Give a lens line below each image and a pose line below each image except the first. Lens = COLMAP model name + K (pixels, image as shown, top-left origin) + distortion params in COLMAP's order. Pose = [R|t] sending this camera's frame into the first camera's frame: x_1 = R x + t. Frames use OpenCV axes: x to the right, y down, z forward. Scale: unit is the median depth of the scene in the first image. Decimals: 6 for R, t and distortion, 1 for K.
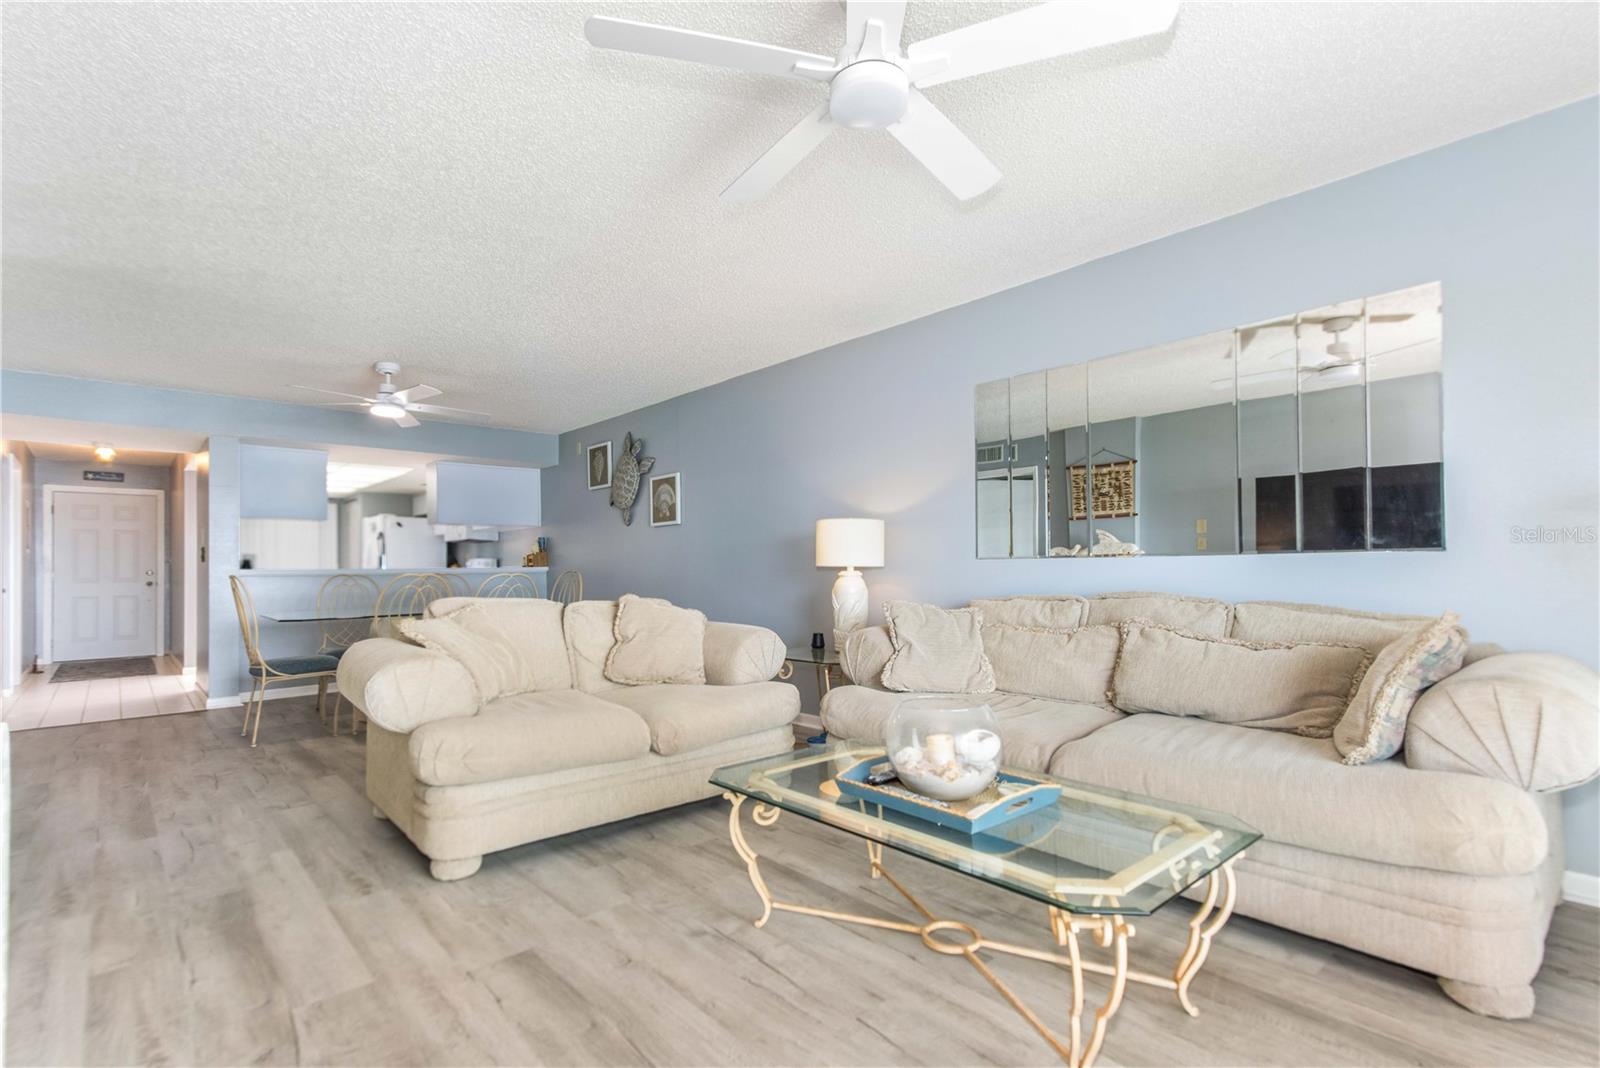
lens RADIAL K [[747.5, 0, 771.6], [0, 747.5, 571.4], [0, 0, 1]] dist [0.018797, -0.000078]
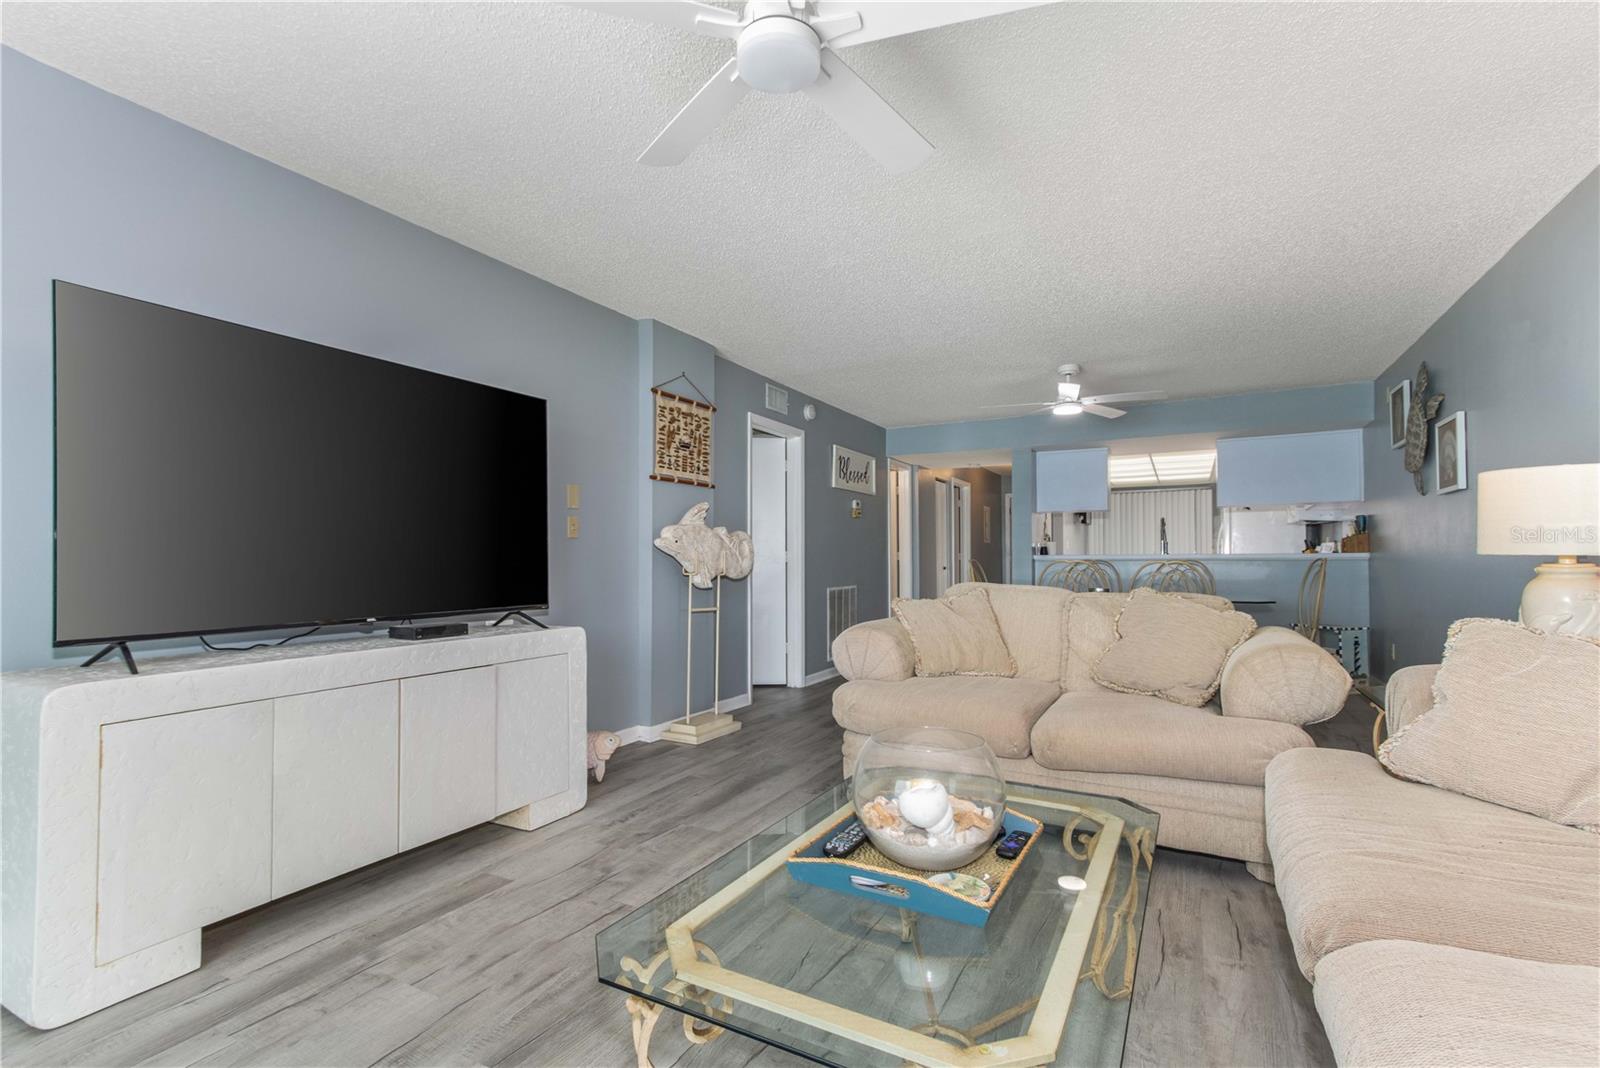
lens RADIAL K [[747.5, 0, 771.6], [0, 747.5, 571.4], [0, 0, 1]] dist [0.018797, -0.000078]
pose [[0.345164, 0.030313, -0.938053, 0.458535], [-0.013329, 0.999536, 0.027395, -0.002689], [0.938448, 0.003047, 0.345408, 0.315246]]
